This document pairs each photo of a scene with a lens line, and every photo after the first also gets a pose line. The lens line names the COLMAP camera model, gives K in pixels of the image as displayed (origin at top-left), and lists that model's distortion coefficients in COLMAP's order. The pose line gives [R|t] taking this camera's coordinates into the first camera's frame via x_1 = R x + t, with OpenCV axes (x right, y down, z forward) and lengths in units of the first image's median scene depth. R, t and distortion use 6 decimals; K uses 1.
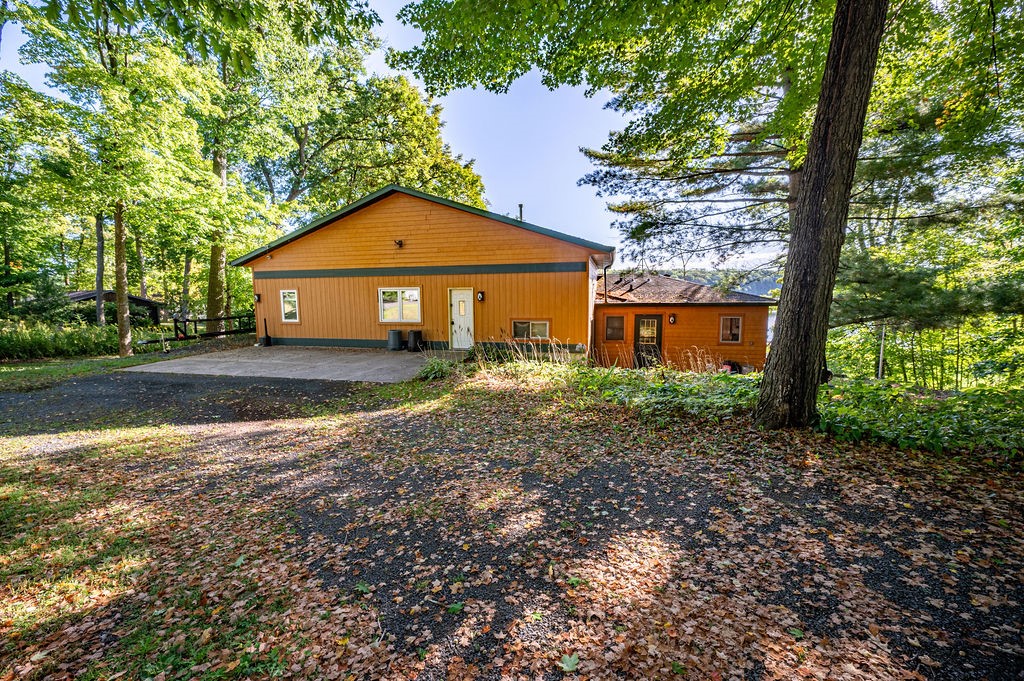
lens RADIAL K [[397.4, 0, 509.3], [0, 397.4, 341.5], [0, 0, 1]] dist [0.000796, 0.000213]
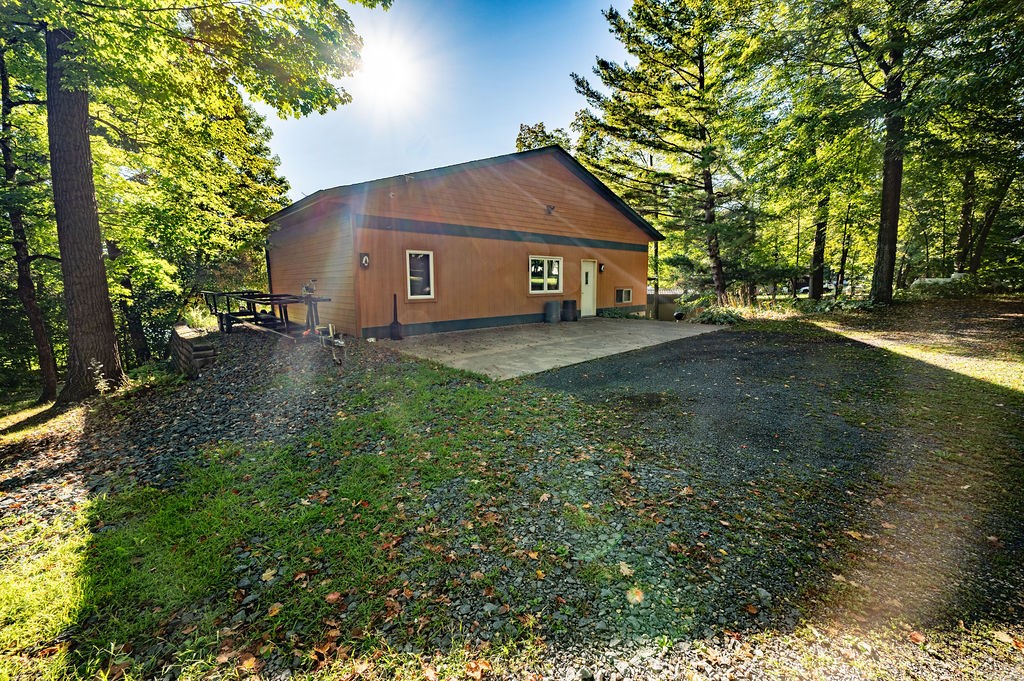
lens RADIAL K [[397.4, 0, 509.3], [0, 397.4, 341.5], [0, 0, 1]] dist [0.000796, 0.000213]
pose [[0.548356, -0.126249, 0.826660, -1.158135], [0.082261, 0.991887, 0.096917, -0.033226], [-0.832189, 0.014857, 0.554293, 0.559115]]
